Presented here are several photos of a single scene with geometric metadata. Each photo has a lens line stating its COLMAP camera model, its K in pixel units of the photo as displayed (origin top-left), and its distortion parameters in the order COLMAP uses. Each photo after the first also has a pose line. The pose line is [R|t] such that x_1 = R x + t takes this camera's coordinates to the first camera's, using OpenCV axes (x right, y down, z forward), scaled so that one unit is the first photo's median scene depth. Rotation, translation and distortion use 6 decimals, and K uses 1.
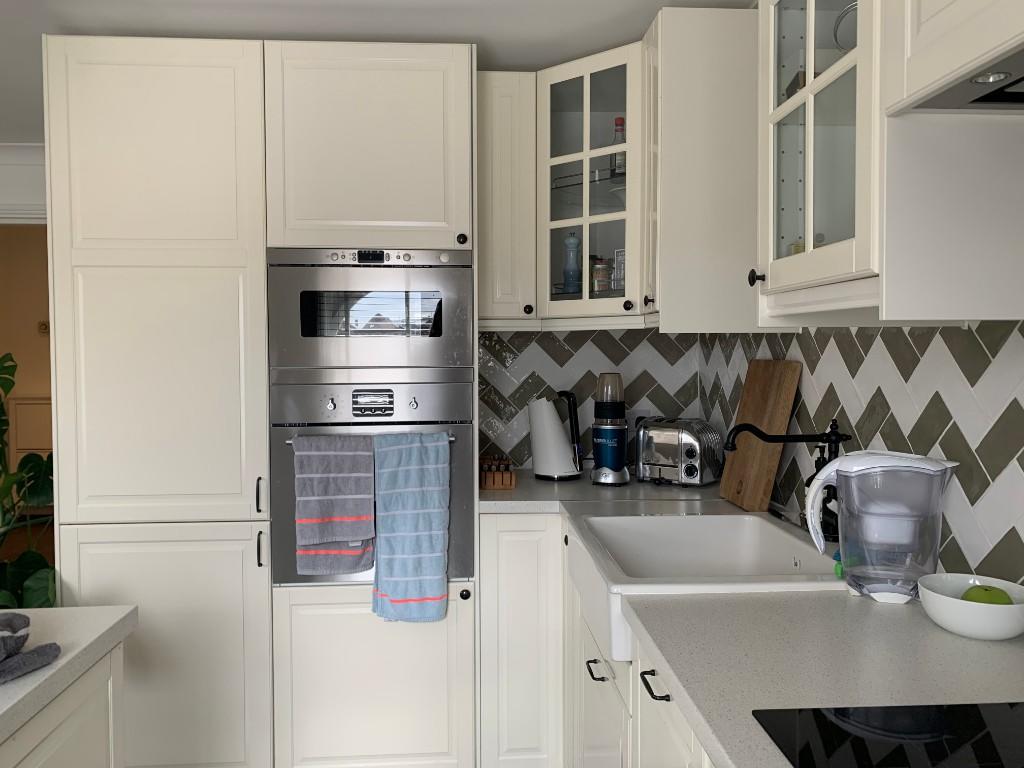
lens RADIAL K [[775.5, 0, 512.0], [0, 775.5, 384.0], [0, 0, 1]] dist [0.106920, -0.167910]
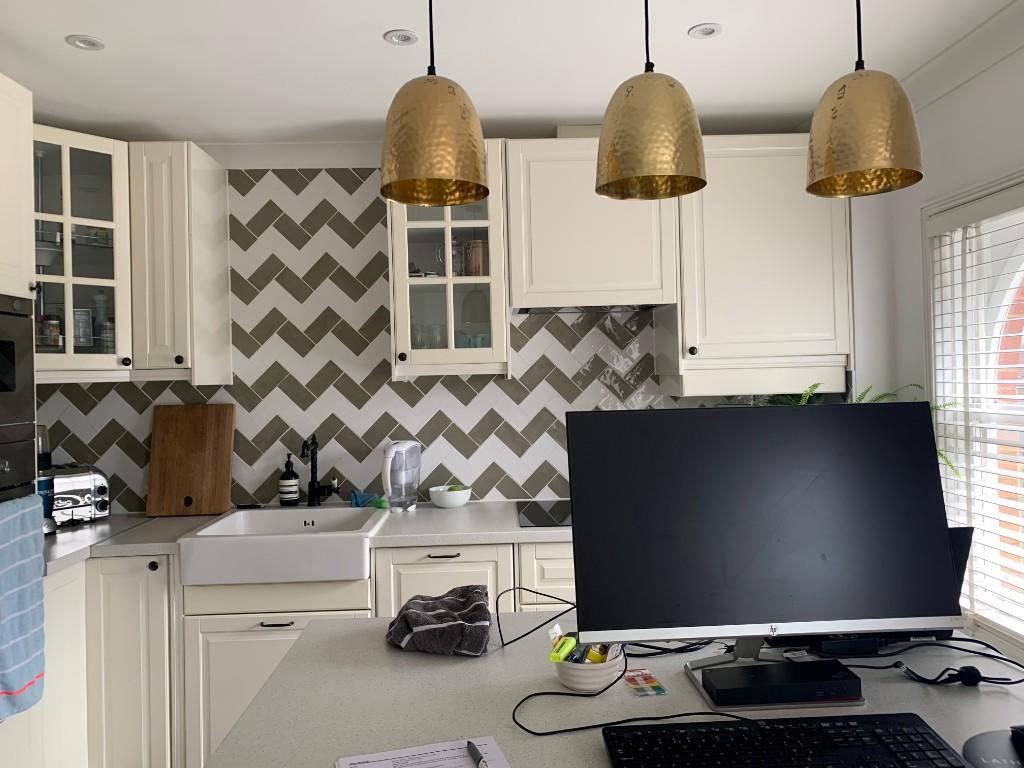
lens RADIAL K [[811.1, 0, 512.0], [0, 811.1, 384.0], [0, 0, 1]] dist [0.087844, -0.277899]
pose [[0.017927, -0.003372, 0.999834, -1.045372], [0.068808, 0.997628, 0.002131, -0.030101], [-0.997469, 0.068758, 0.018117, 0.407246]]
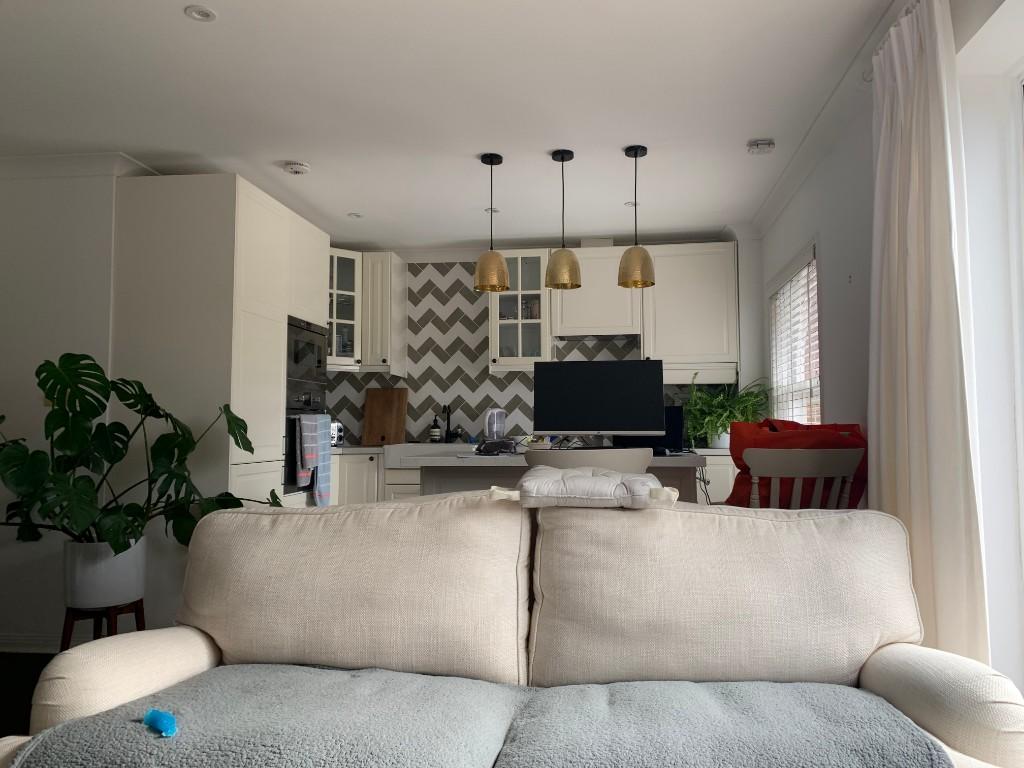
lens RADIAL K [[775.5, 0, 512.0], [0, 775.5, 384.0], [0, 0, 1]] dist [0.106920, -0.167910]
pose [[0.174169, 0.055668, 0.983141, -2.034305], [0.046734, 0.996808, -0.064721, 0.136590], [-0.983606, 0.057218, 0.171012, 0.158103]]
